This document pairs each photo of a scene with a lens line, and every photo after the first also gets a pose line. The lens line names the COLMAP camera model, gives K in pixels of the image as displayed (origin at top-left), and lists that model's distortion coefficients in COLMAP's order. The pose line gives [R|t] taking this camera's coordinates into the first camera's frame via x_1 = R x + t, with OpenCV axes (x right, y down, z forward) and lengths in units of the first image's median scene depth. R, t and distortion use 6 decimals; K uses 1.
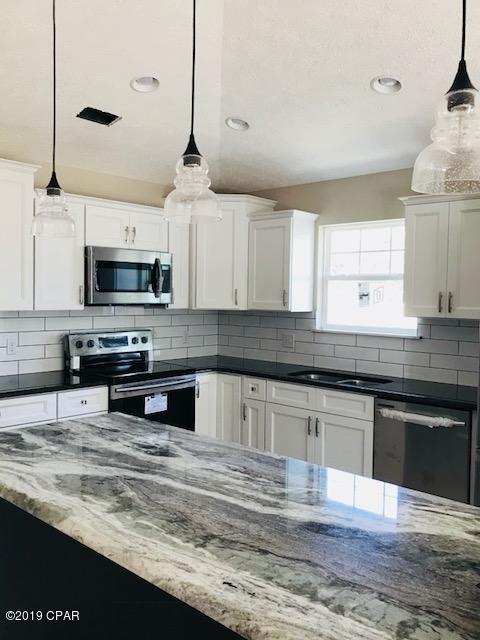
lens RADIAL K [[564.8, 0, 240.0], [0, 564.8, 320.0], [0, 0, 1]] dist [0.002523, 0.000223]
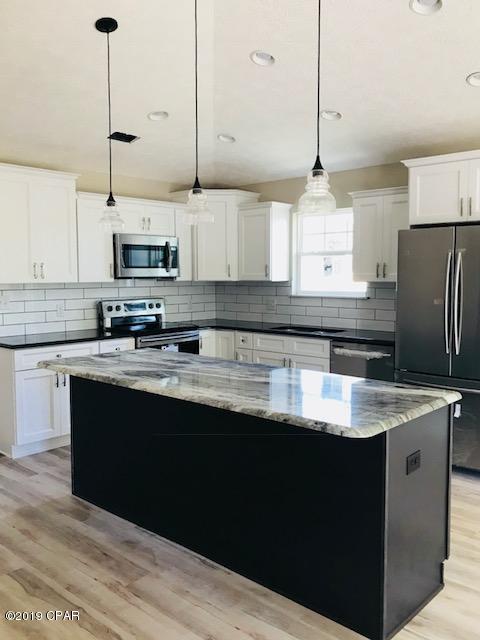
lens RADIAL K [[564.8, 0, 240.0], [0, 564.8, 320.0], [0, 0, 1]] dist [0.002523, 0.000223]
pose [[0.999807, -0.019655, 0.000784, 0.015796], [0.019612, 0.999109, 0.037362, 0.025642], [-0.001518, -0.037340, 0.999301, -0.303503]]
